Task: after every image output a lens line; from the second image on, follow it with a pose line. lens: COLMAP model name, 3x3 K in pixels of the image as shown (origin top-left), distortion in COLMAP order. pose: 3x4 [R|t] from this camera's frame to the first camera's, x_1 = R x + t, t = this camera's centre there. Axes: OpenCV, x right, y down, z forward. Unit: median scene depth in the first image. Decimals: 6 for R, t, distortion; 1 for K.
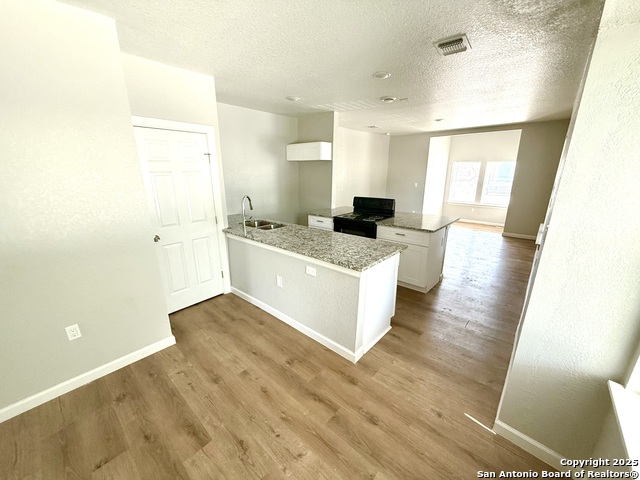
lens RADIAL K [[255.5, 0, 317.3], [0, 255.5, 238.5], [0, 0, 1]] dist [0.000288, -0.000513]
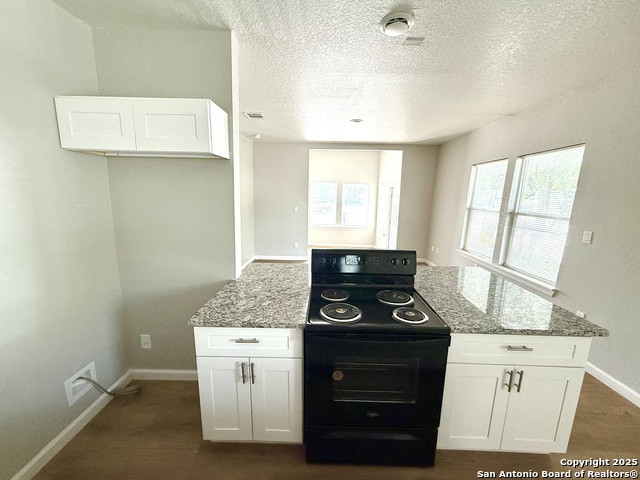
lens RADIAL K [[255.5, 0, 321.2], [0, 255.5, 242.8], [0, 0, 1]] dist [0.000288, -0.000513]
pose [[0.755364, -0.112564, 0.645565, -0.166203], [0.150171, 0.988654, -0.003325, -0.259652], [-0.637866, 0.099457, 0.763698, 1.020022]]
